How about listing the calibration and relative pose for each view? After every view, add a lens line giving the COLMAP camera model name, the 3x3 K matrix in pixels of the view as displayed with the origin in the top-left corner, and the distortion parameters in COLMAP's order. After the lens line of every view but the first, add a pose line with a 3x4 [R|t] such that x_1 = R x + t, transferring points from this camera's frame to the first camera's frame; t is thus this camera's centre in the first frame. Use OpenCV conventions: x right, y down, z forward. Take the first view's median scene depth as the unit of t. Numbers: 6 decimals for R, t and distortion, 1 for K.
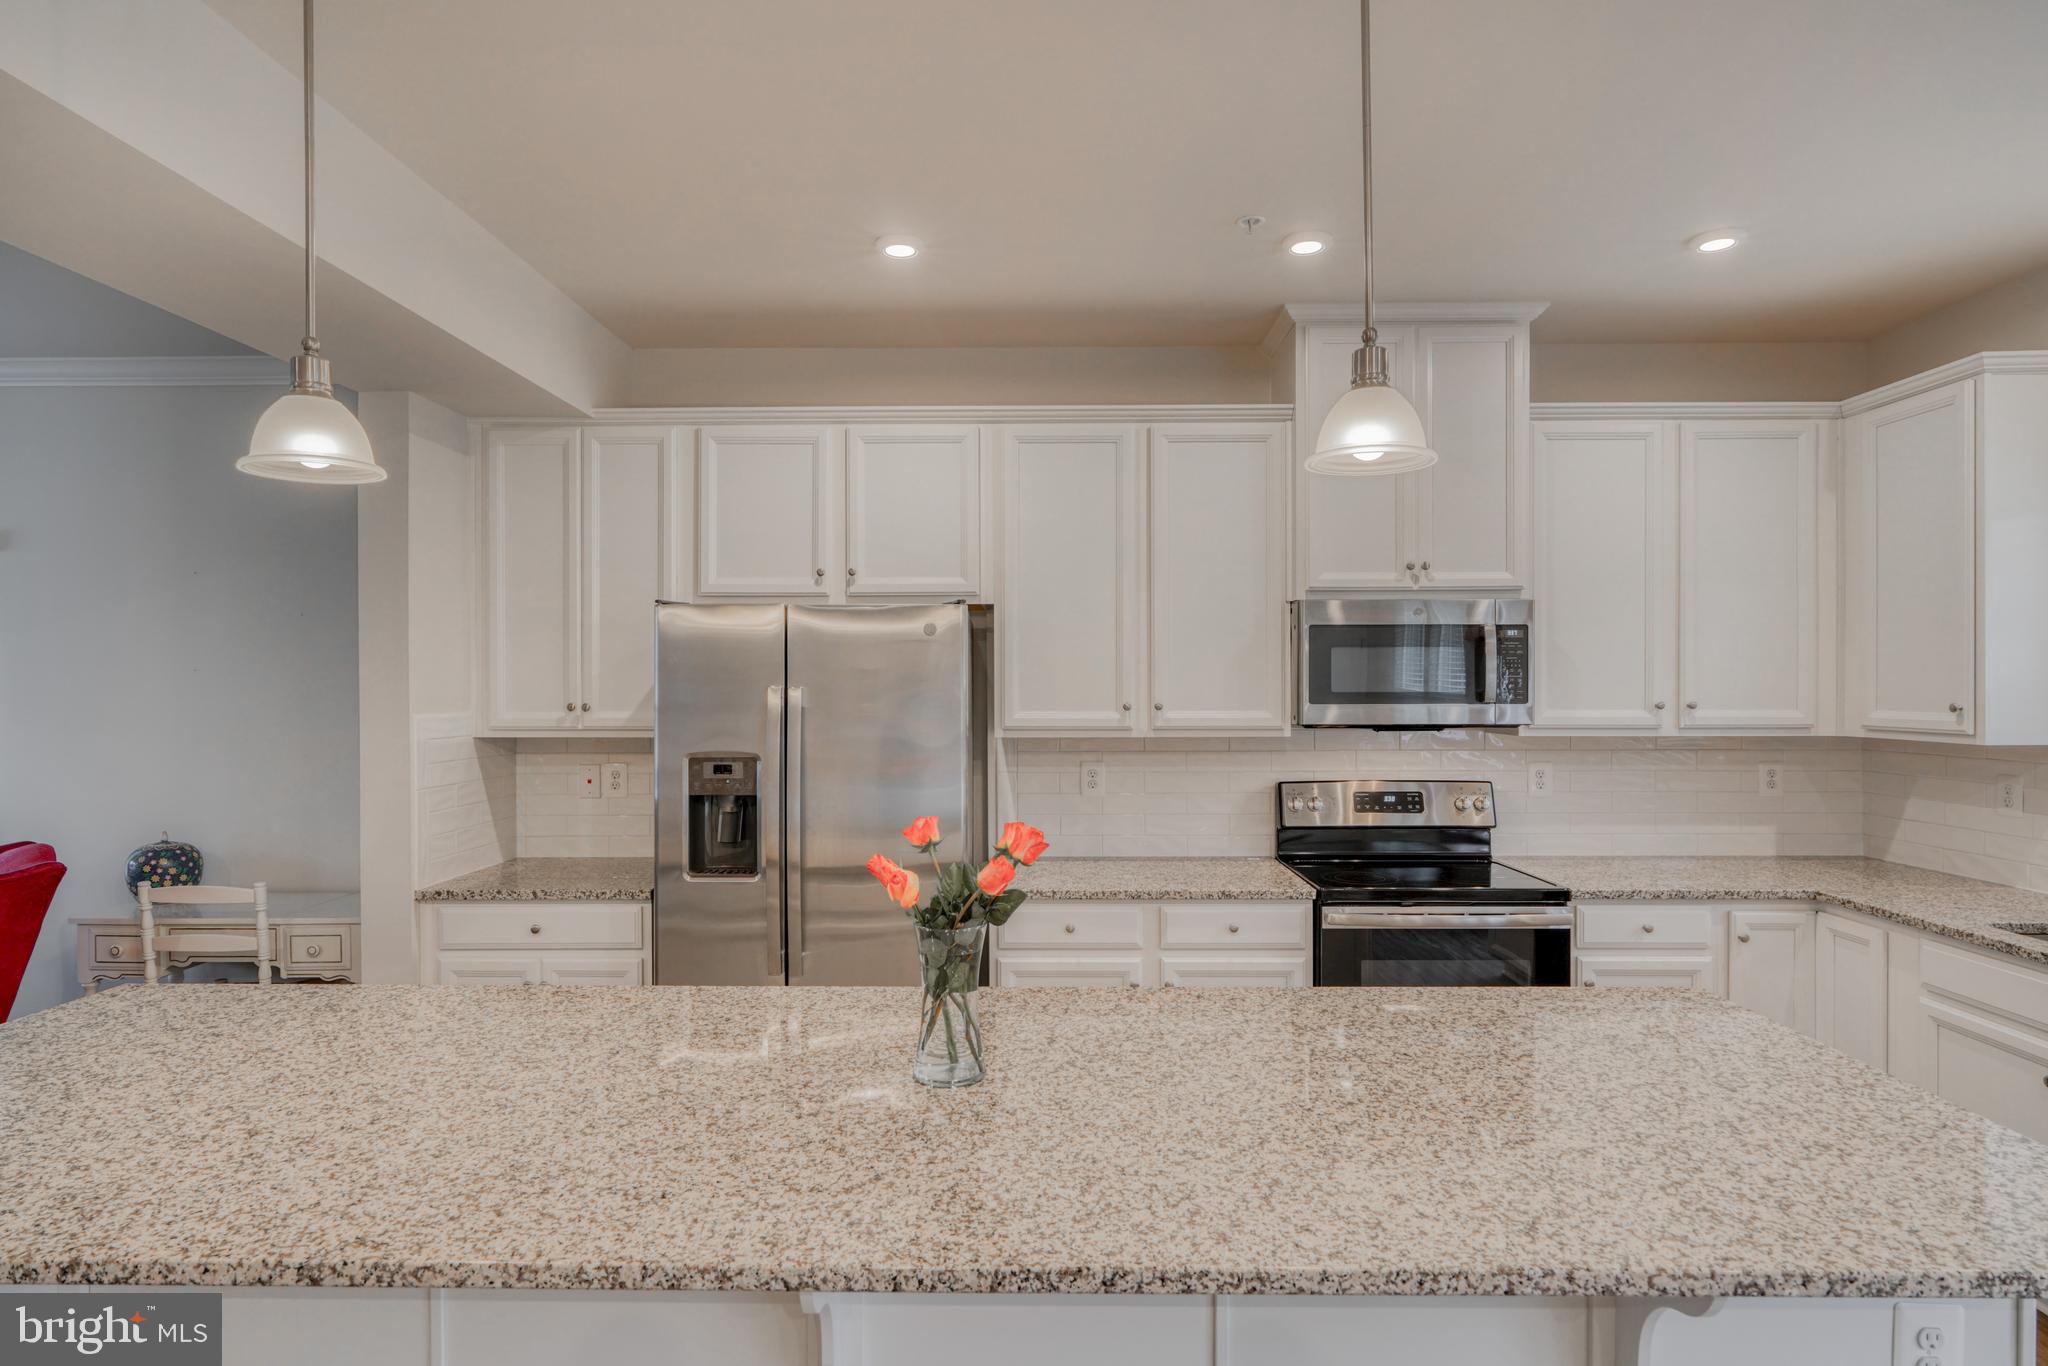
lens RADIAL K [[1075.5, 0, 1019.8], [0, 1075.5, 693.8], [0, 0, 1]] dist [-0.006927, 0.002346]
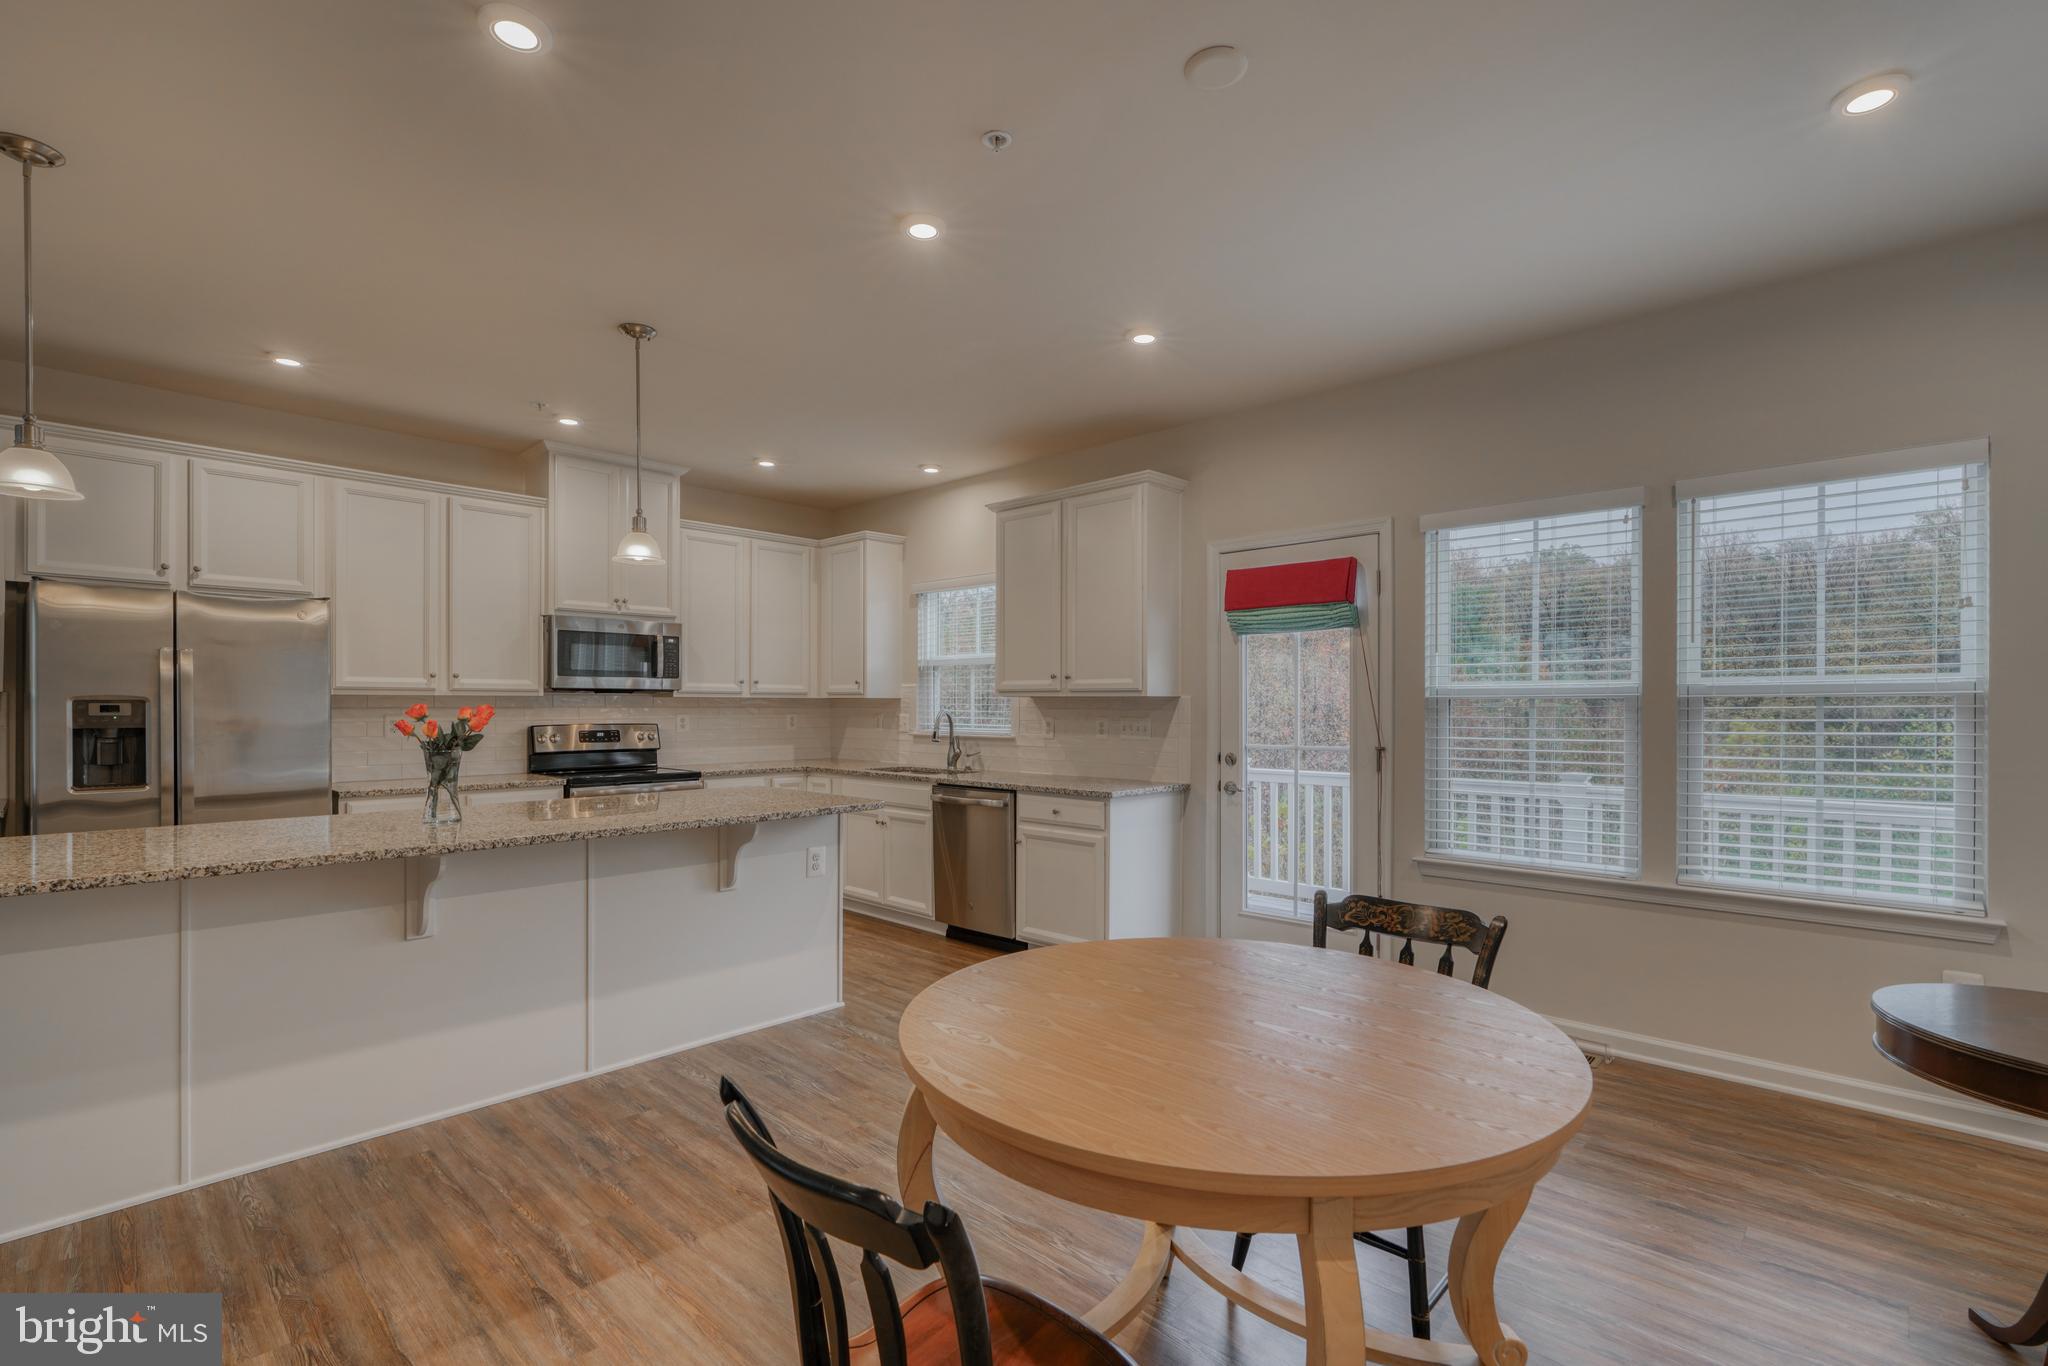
lens RADIAL K [[933.4, 0, 1022.9], [0, 933.4, 704.7], [0, 0, 1]] dist [-0.010127, 0.005066]
pose [[0.676249, 0.004173, 0.736661, -0.321746], [0.002134, 0.999969, -0.007624, 0.068531], [-0.736670, 0.006728, 0.676219, -0.547569]]
